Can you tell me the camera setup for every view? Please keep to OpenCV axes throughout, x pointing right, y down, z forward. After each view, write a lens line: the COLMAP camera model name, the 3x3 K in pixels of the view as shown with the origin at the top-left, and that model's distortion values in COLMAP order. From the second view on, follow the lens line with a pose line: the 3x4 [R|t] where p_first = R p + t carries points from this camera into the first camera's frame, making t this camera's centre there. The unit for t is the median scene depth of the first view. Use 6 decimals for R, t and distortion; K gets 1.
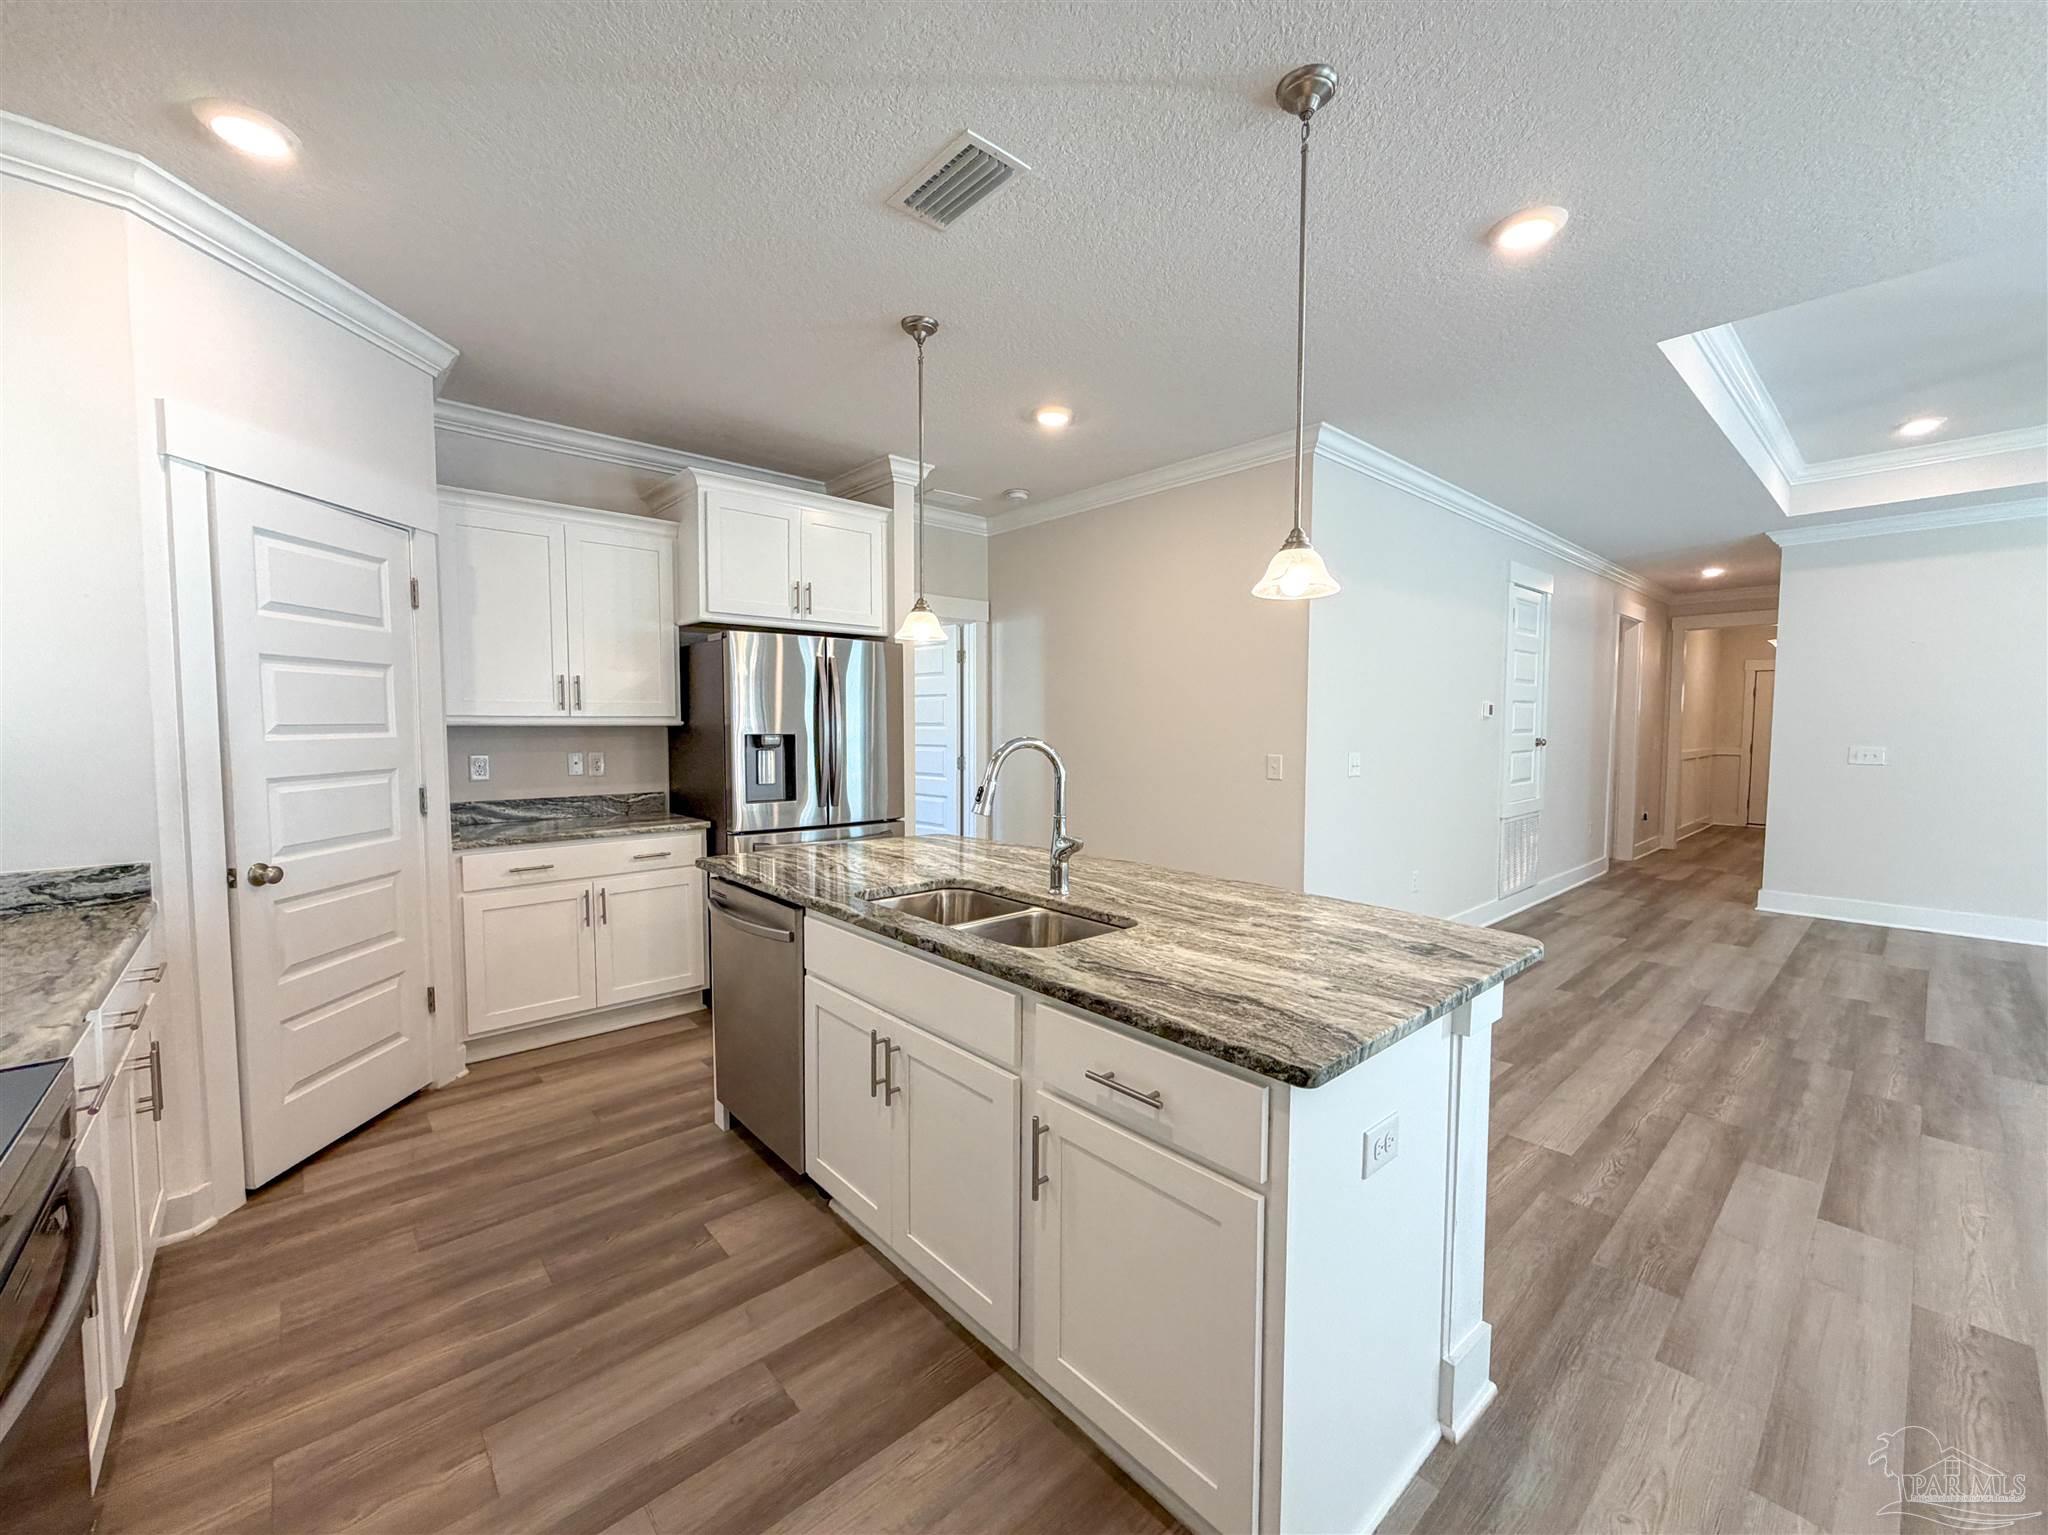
lens RADIAL K [[827.7, 0, 1015.1], [0, 827.7, 767.6], [0, 0, 1]] dist [-0.000478, 0.000337]
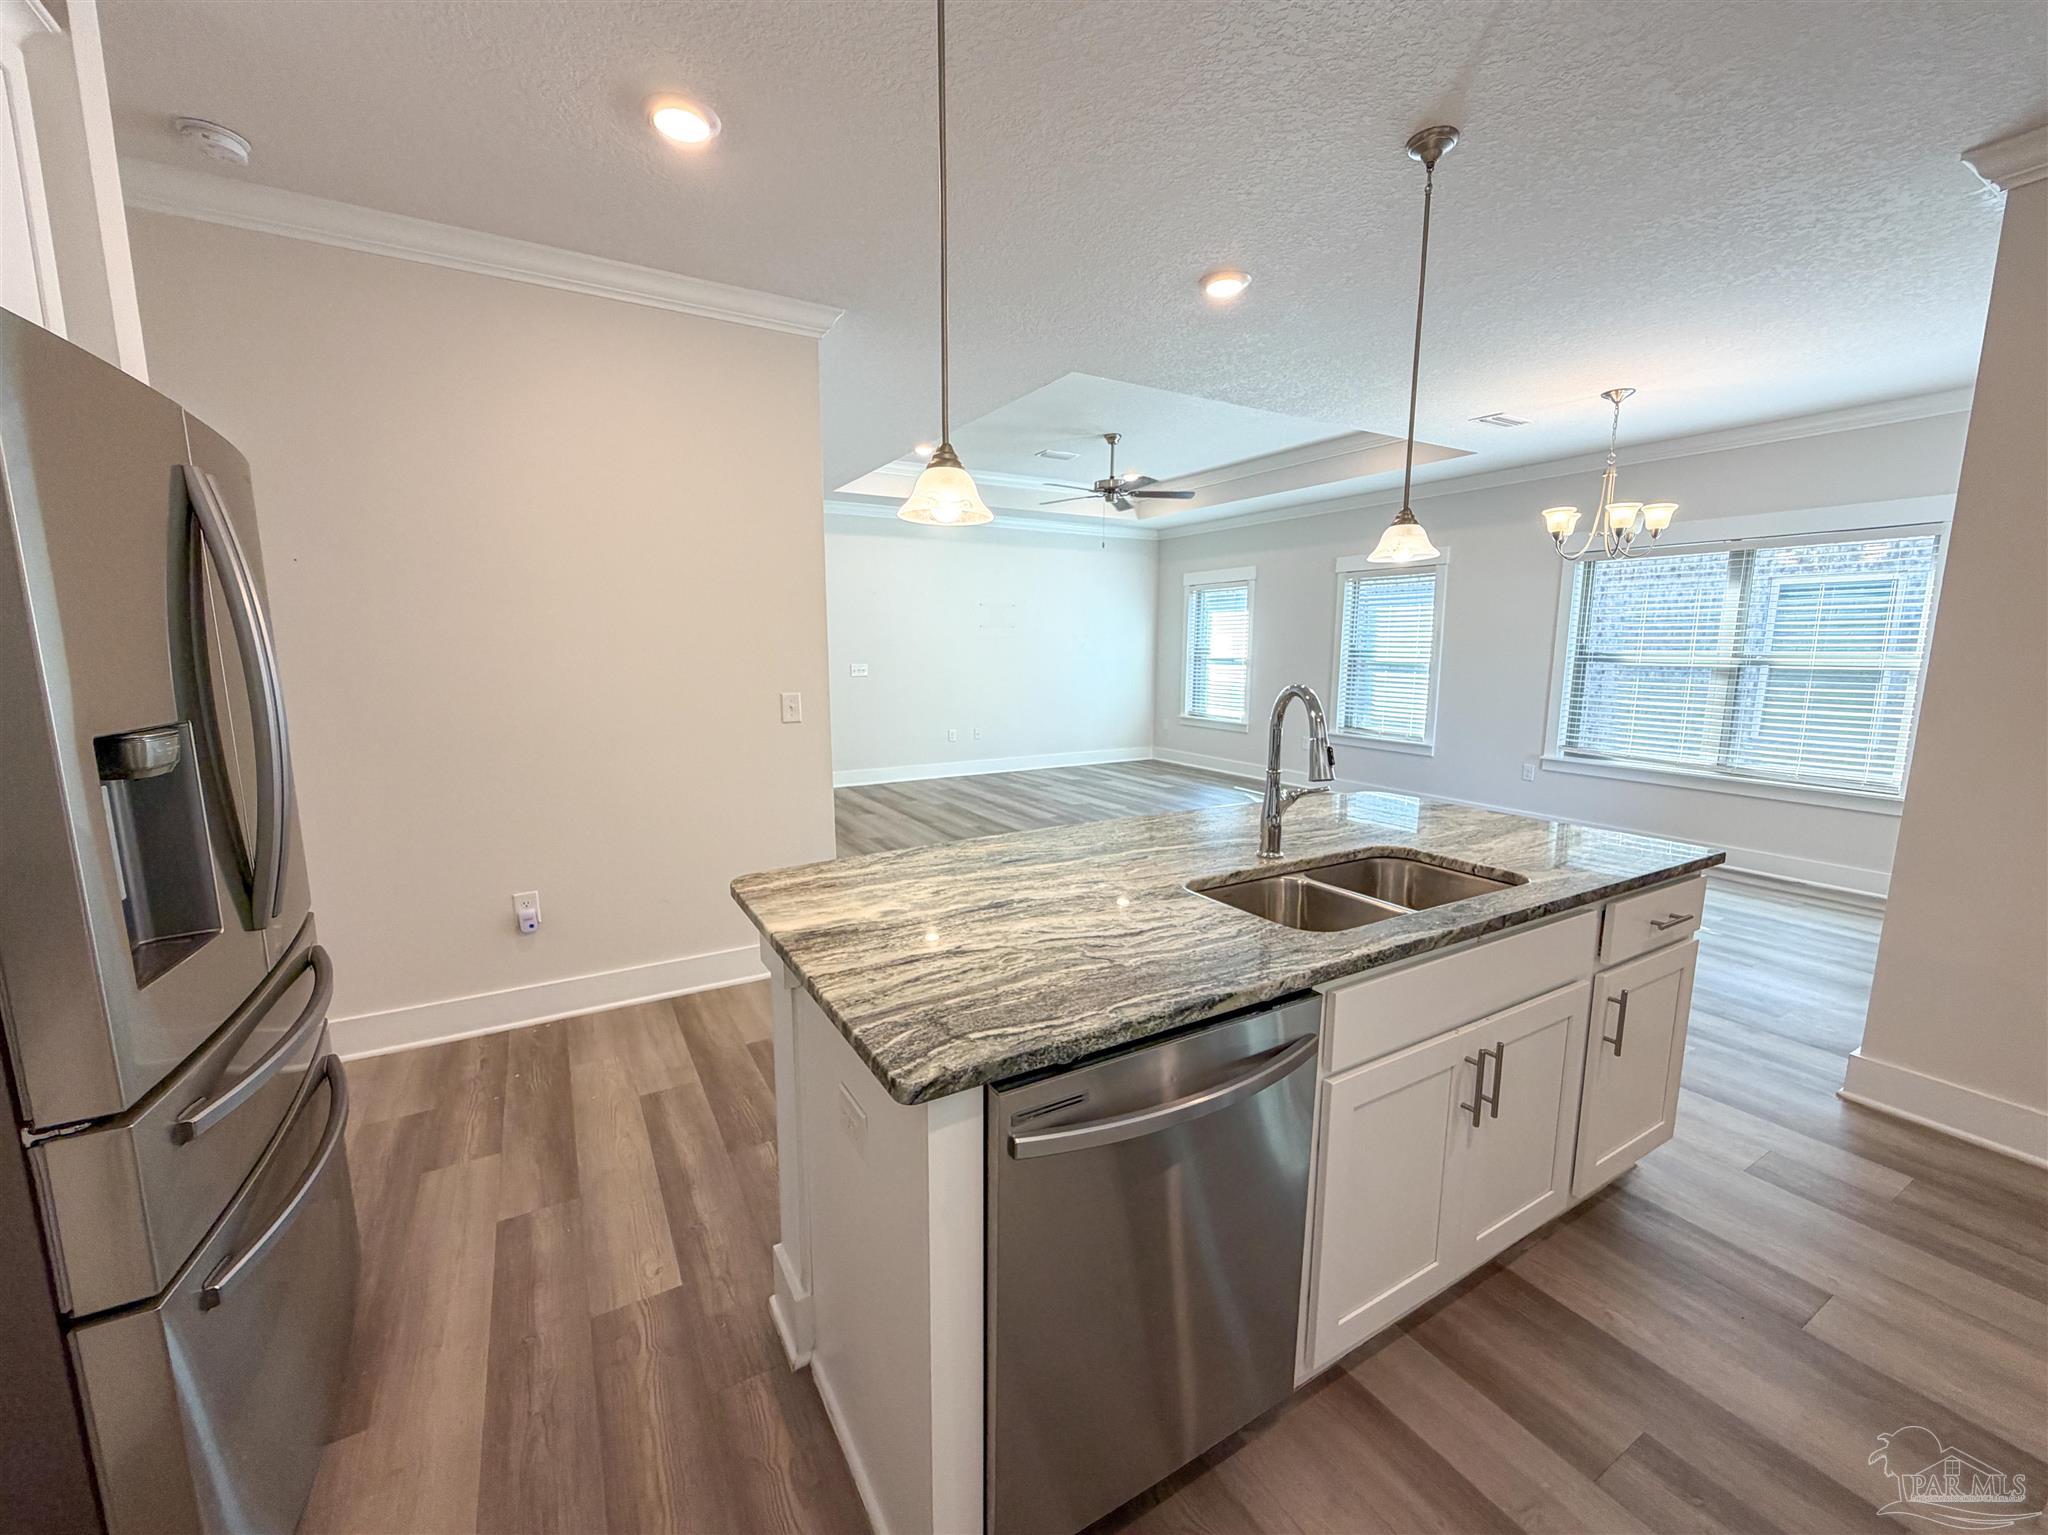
lens RADIAL K [[827.7, 0, 1026.6], [0, 827.7, 765.9], [0, 0, 1]] dist [-0.000478, 0.000337]
pose [[0.193738, -0.146462, 0.970059, -0.675277], [0.051107, 0.988957, 0.139109, -0.067389], [-0.979721, 0.022626, 0.199084, 0.846406]]
